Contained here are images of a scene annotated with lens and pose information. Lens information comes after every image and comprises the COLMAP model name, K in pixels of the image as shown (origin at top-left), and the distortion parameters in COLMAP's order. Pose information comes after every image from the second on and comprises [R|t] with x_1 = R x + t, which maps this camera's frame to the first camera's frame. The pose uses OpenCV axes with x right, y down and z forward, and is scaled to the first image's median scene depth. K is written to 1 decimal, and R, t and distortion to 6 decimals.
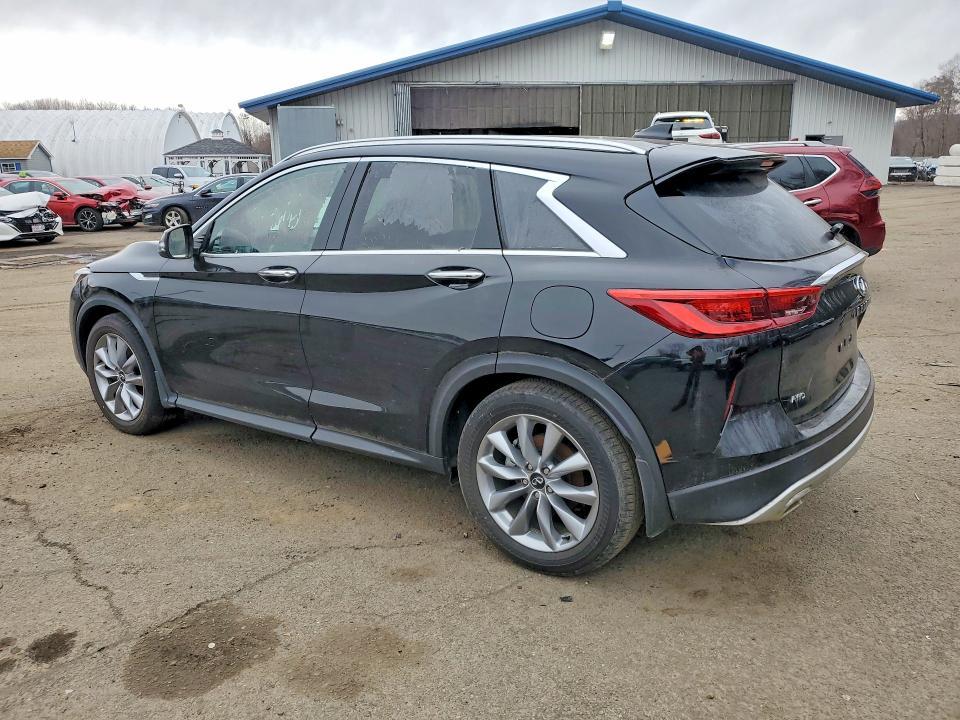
lens RADIAL K [[769.4, 0, 480.0], [0, 769.4, 360.0], [0, 0, 1]] dist [-0.001106, -0.003133]
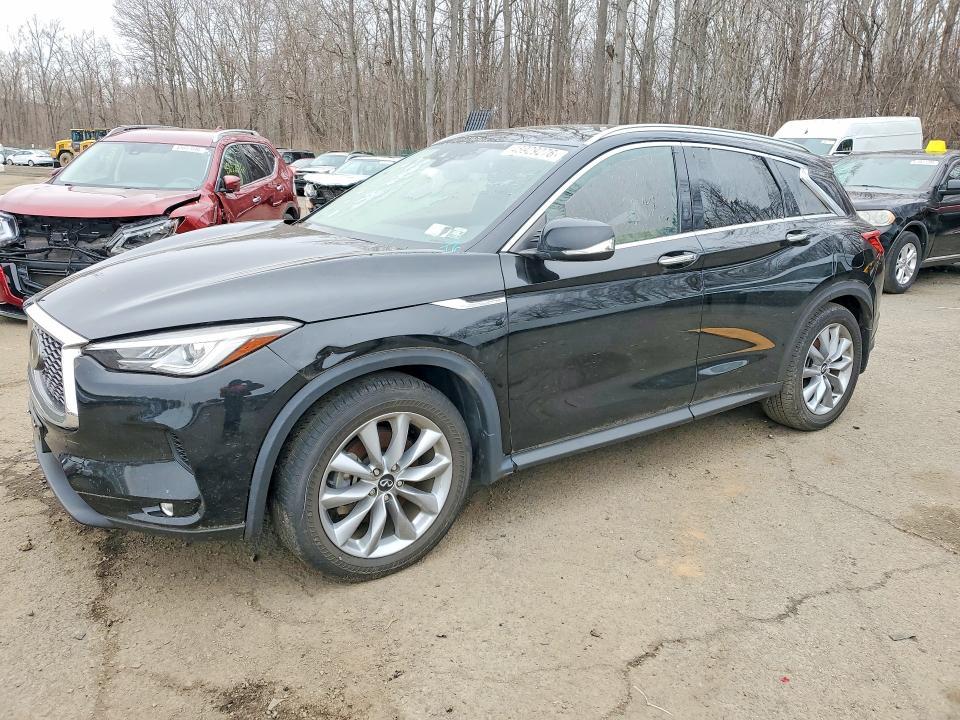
lens RADIAL K [[769.3, 0, 480.0], [0, 769.3, 360.0], [0, 0, 1]] dist [0.052585, -0.006062]
pose [[0.299612, -0.213303, 0.929911, -1.180734], [0.205343, 0.966261, 0.155480, -0.179994], [-0.931701, 0.144367, 0.333303, 0.865486]]
